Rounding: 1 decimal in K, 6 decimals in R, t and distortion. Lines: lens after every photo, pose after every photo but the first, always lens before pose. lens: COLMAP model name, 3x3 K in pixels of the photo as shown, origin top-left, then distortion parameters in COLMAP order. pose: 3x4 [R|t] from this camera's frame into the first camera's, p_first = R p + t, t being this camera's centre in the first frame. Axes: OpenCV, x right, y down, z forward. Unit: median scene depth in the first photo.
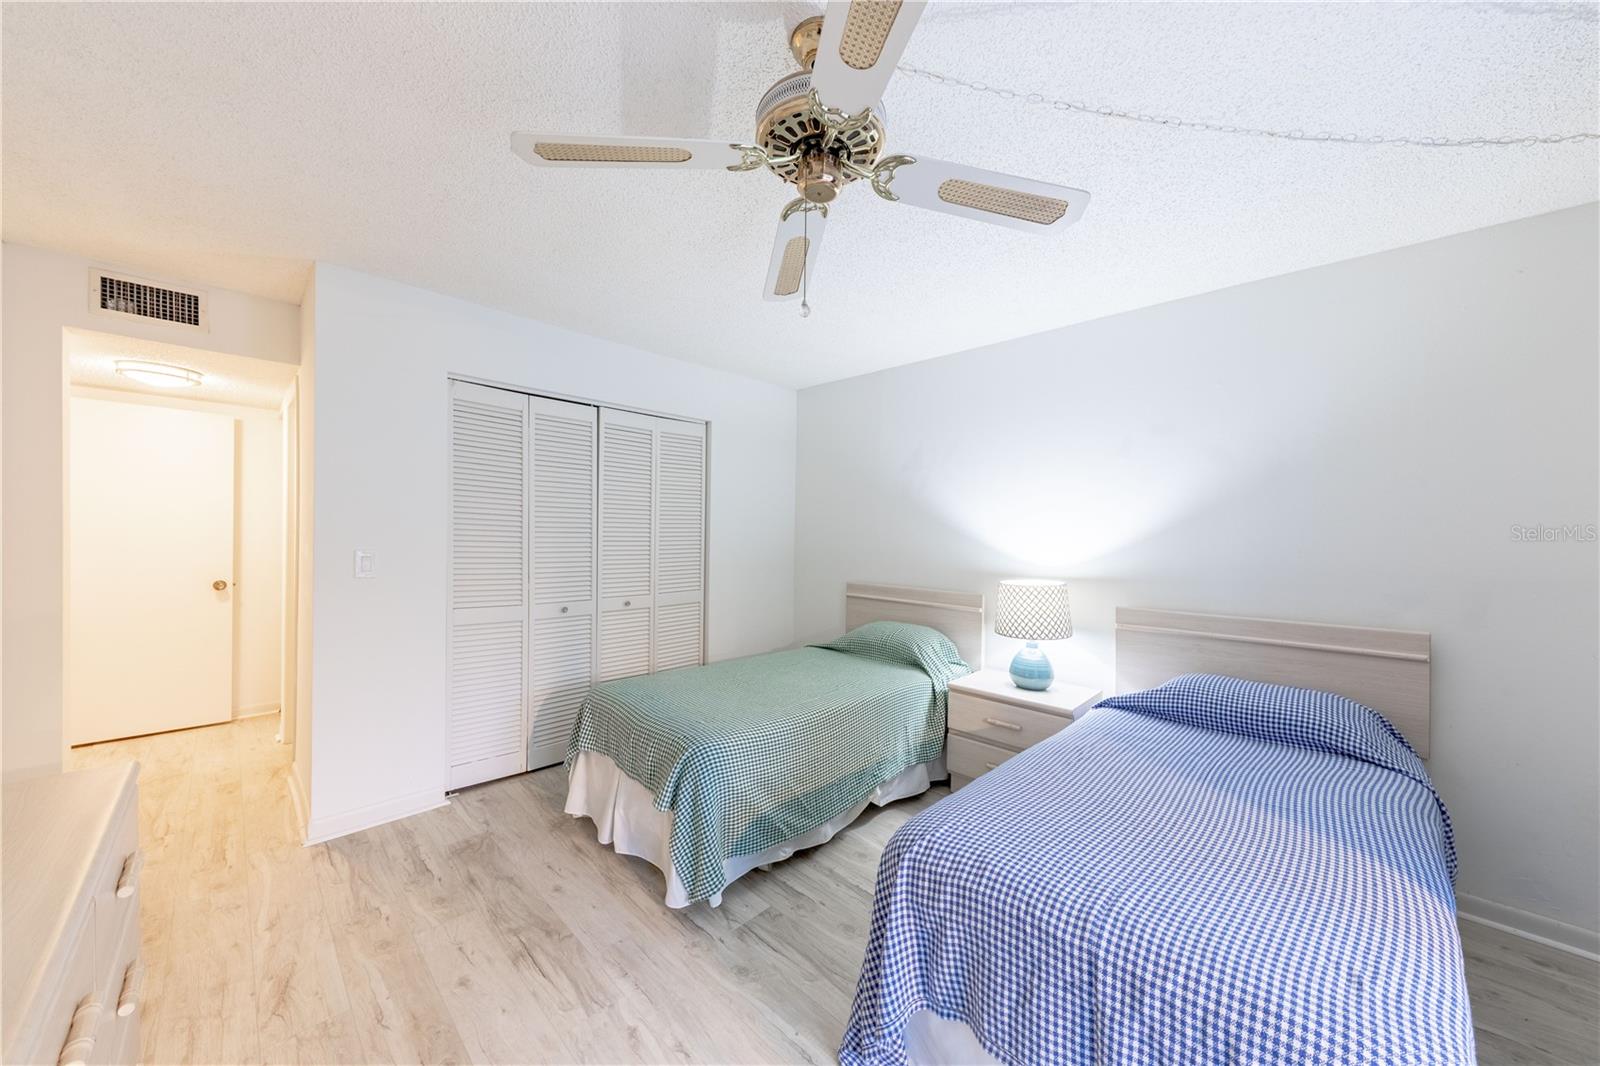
lens RADIAL K [[563.3, 0, 807.2], [0, 563.3, 539.6], [0, 0, 1]] dist [-0.000500, -0.000025]
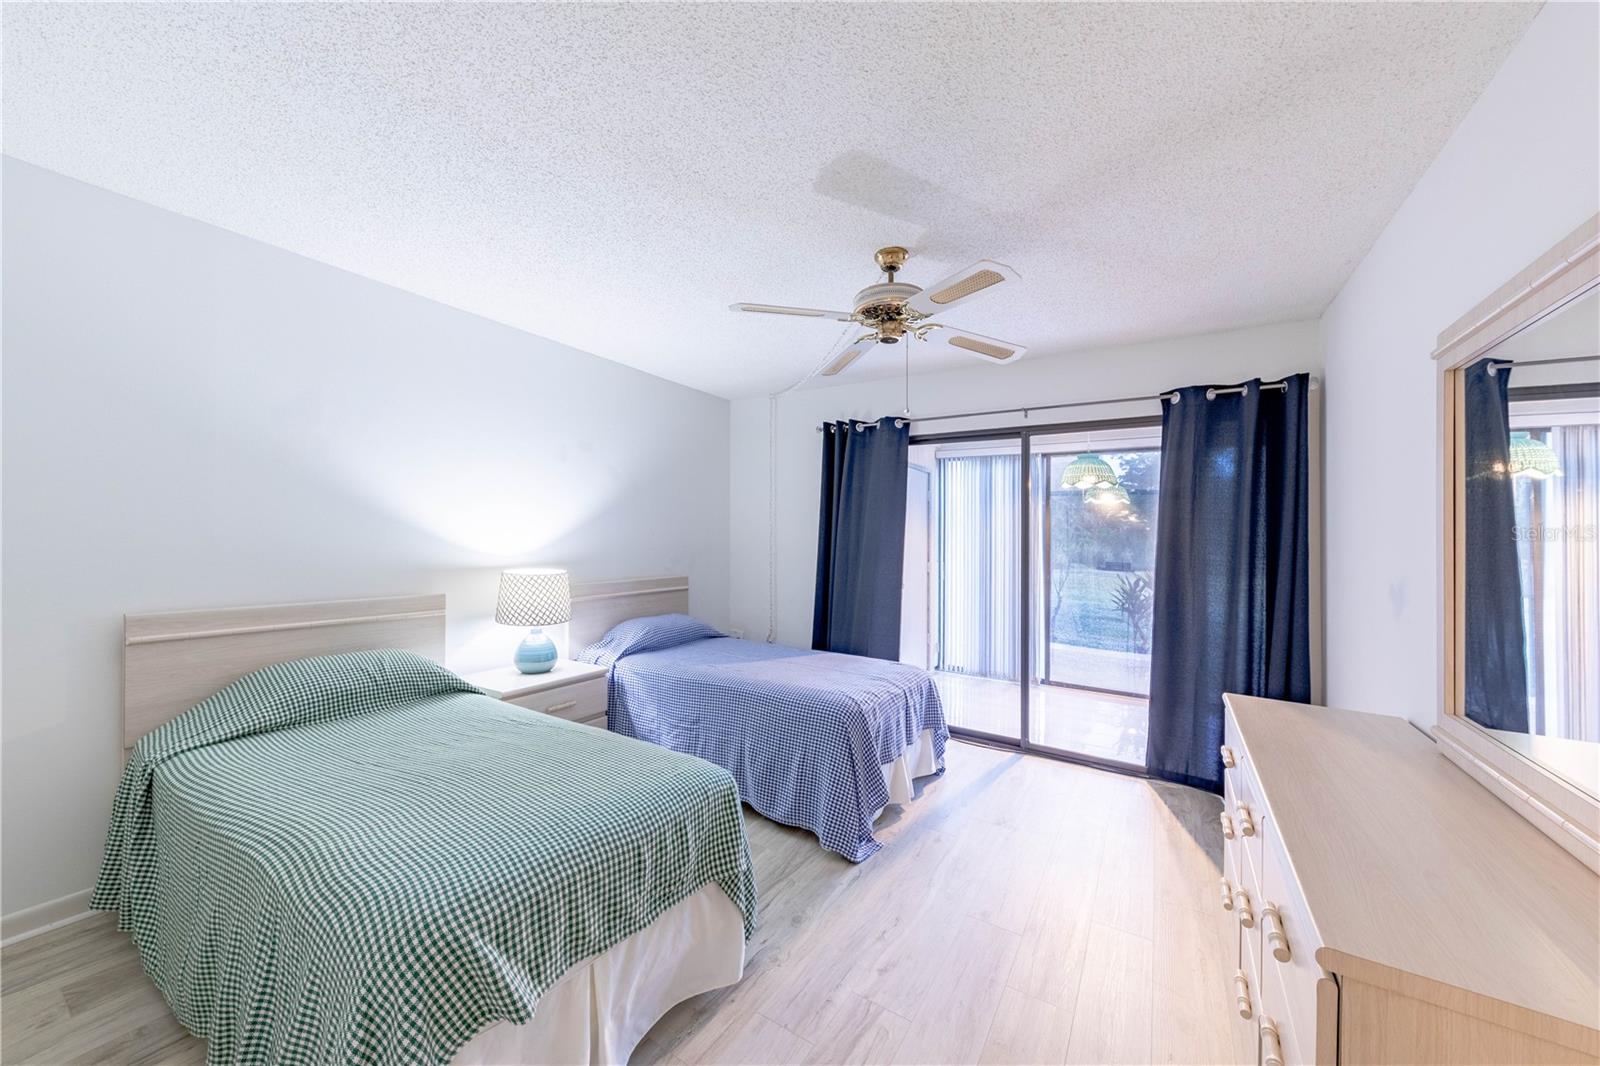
lens RADIAL K [[563.3, 0, 806.1], [0, 563.3, 529.9], [0, 0, 1]] dist [-0.000500, -0.000025]
pose [[-0.203216, -0.005270, 0.979120, -0.734430], [-0.009742, 0.999947, 0.003360, -0.008320], [-0.979085, -0.008856, -0.203256, 0.737730]]
